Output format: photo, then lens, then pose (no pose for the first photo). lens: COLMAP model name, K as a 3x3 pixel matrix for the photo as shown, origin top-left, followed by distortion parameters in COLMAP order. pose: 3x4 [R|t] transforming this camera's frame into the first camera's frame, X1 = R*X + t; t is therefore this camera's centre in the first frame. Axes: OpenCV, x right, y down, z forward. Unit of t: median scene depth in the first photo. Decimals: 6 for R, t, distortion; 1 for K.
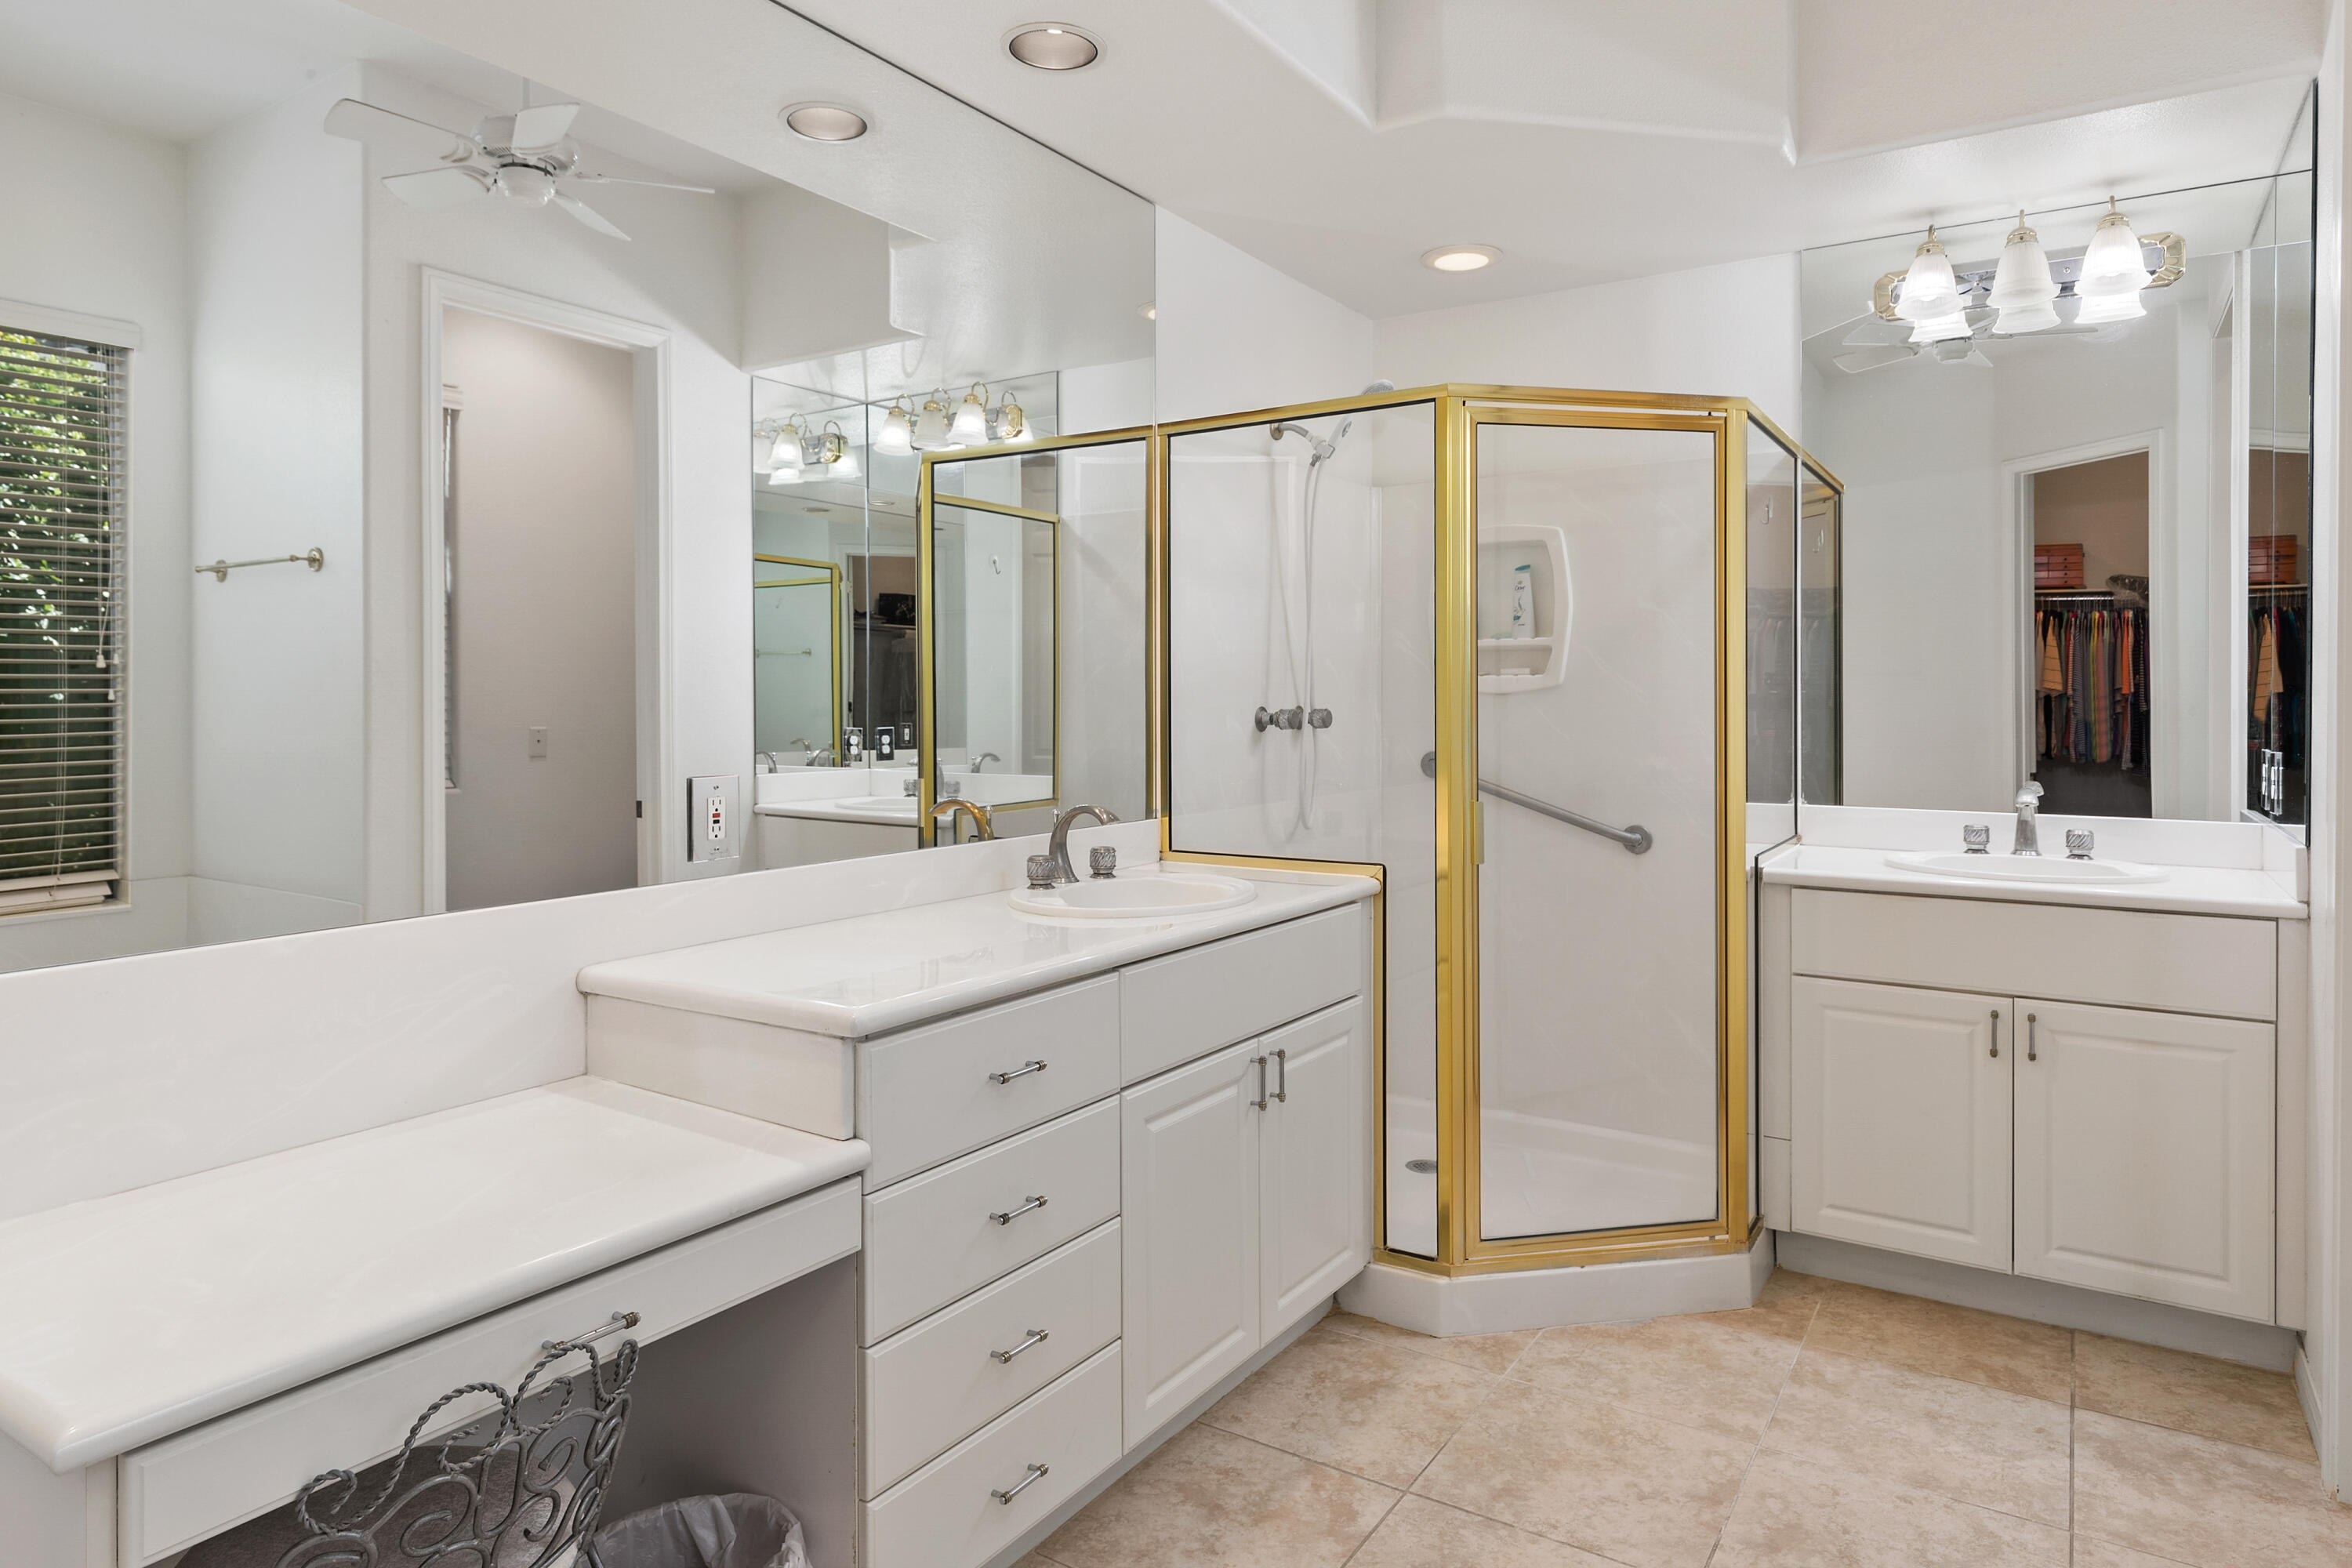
lens RADIAL K [[1405.8, 0, 1209.2], [0, 1405.8, 713.0], [0, 0, 1]] dist [0.017412, -0.000210]
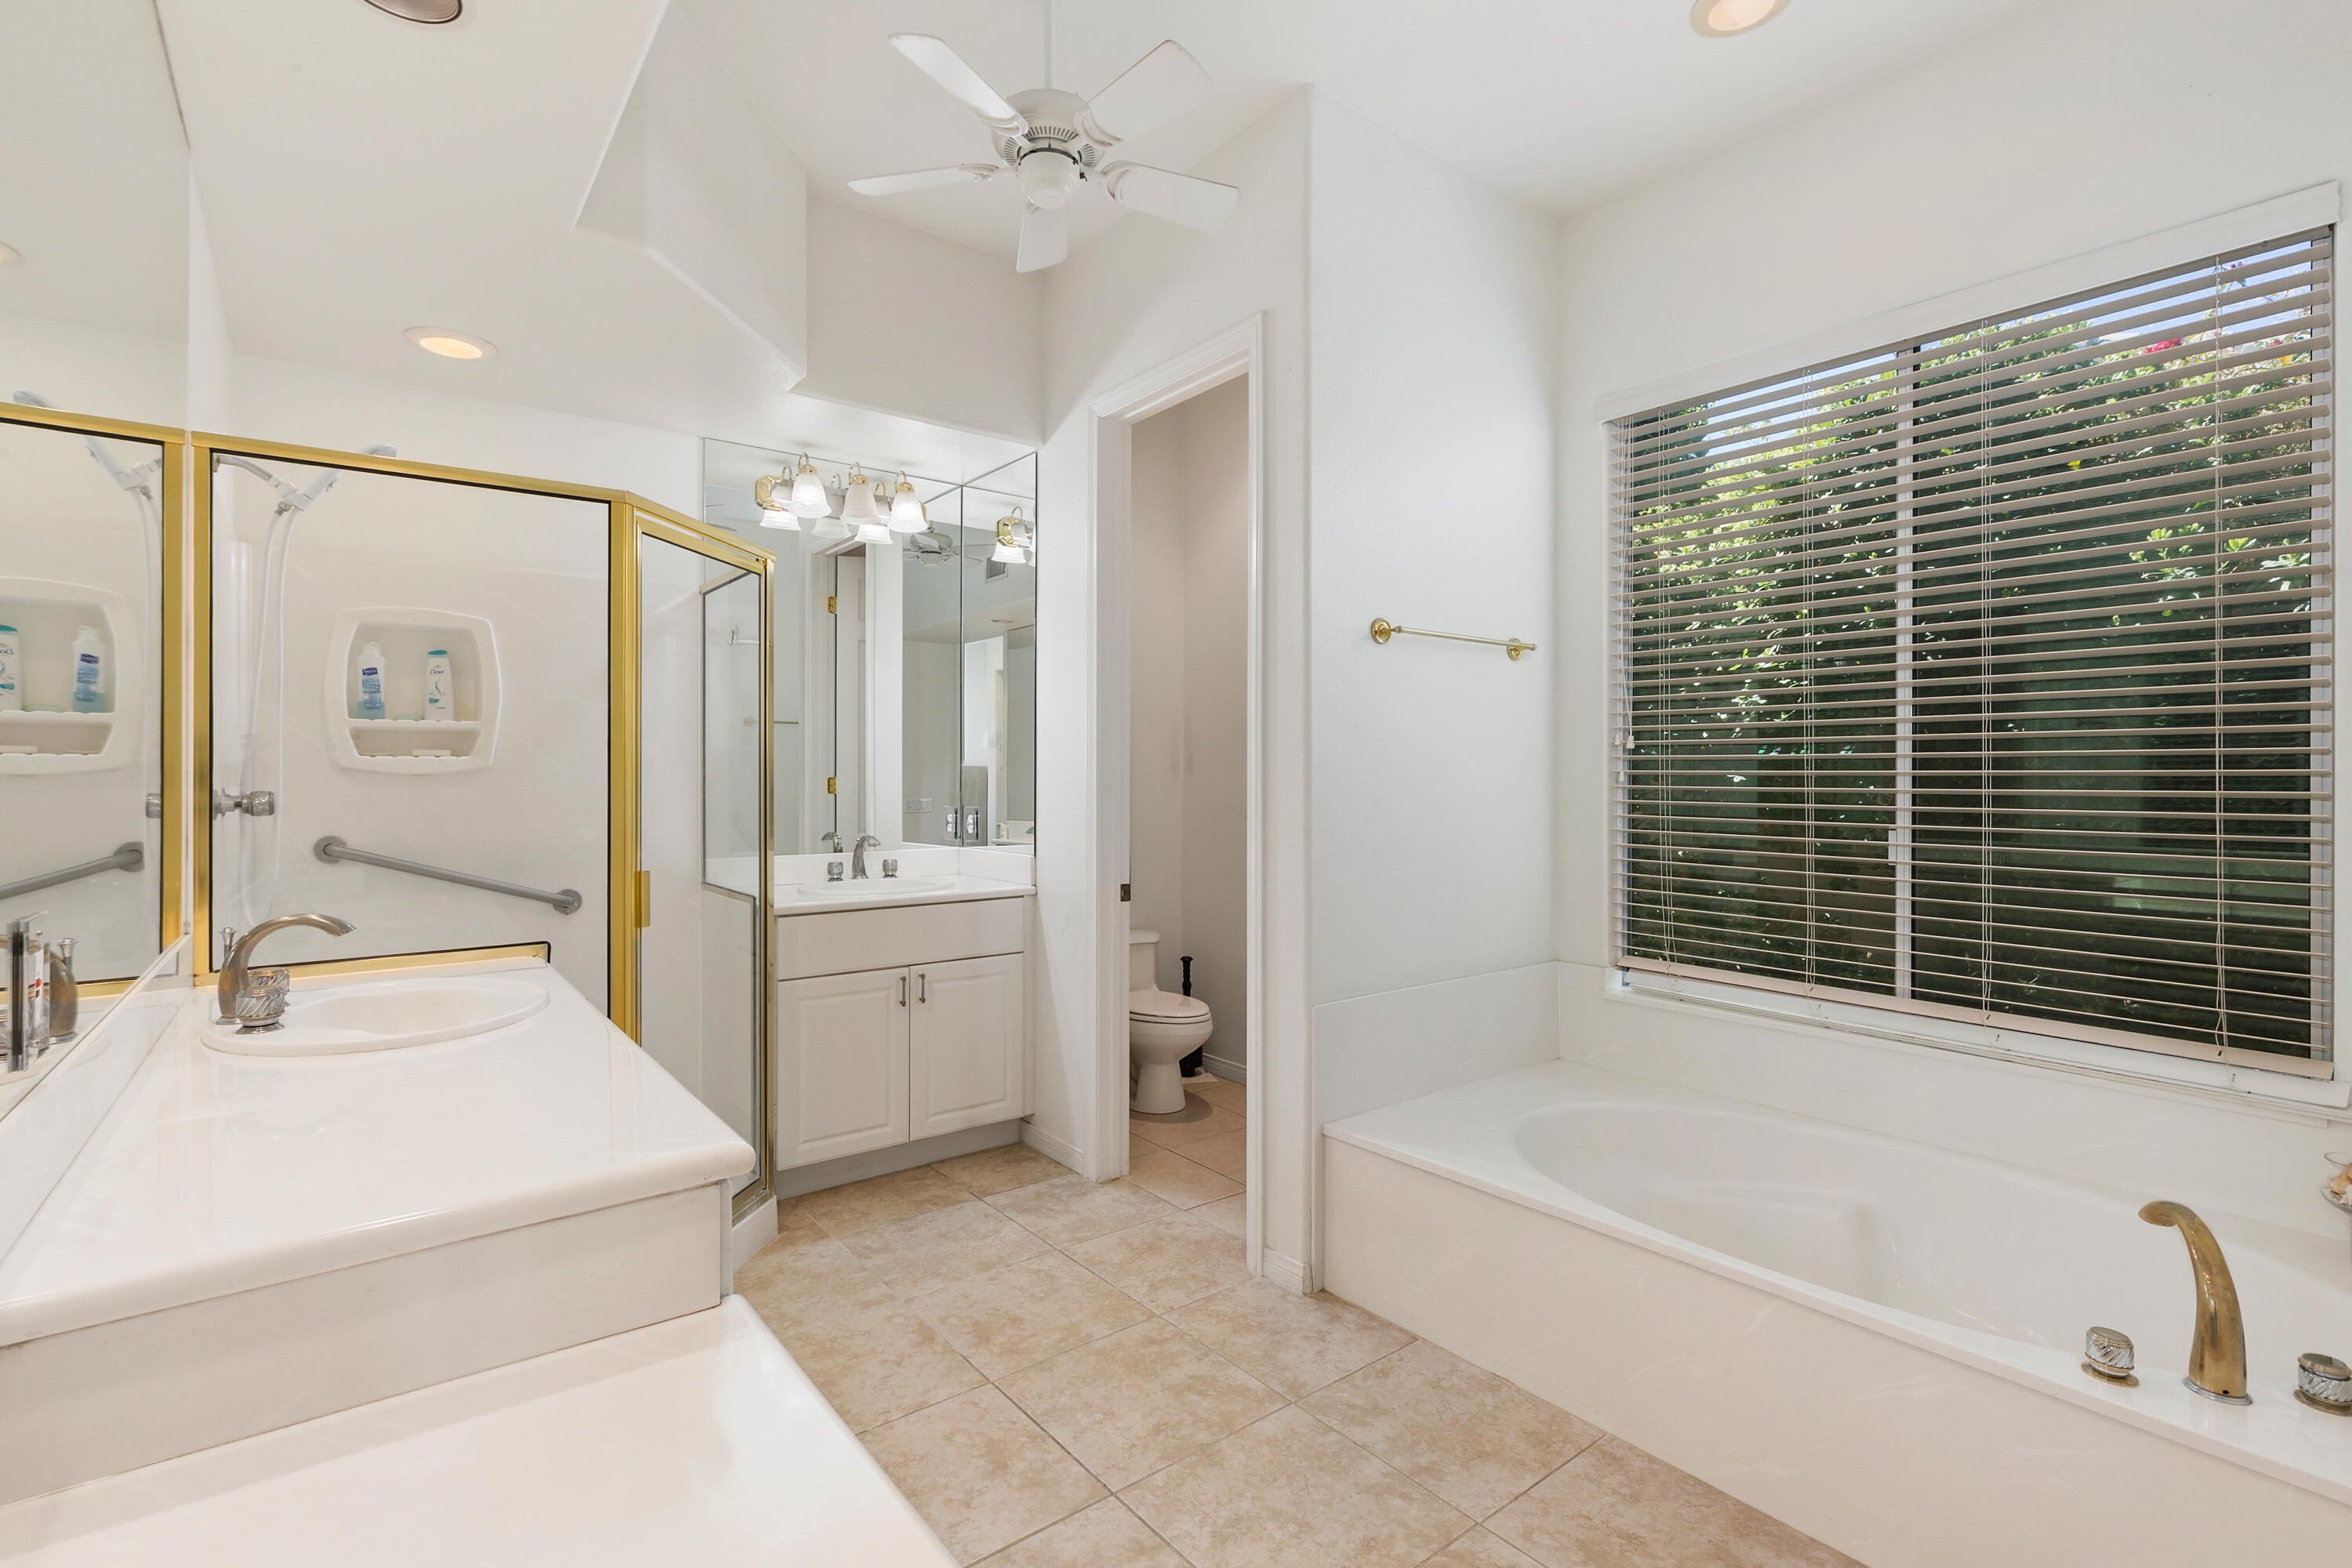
lens RADIAL K [[1070.0, 0, 1176.0], [0, 1070.0, 771.3], [0, 0, 1]] dist [0.012723, 0.000703]
pose [[0.351477, 0.001535, 0.936195, -0.476144], [0.013555, 0.999885, -0.006728, -0.004886], [-0.936099, 0.015055, 0.351415, 0.314113]]
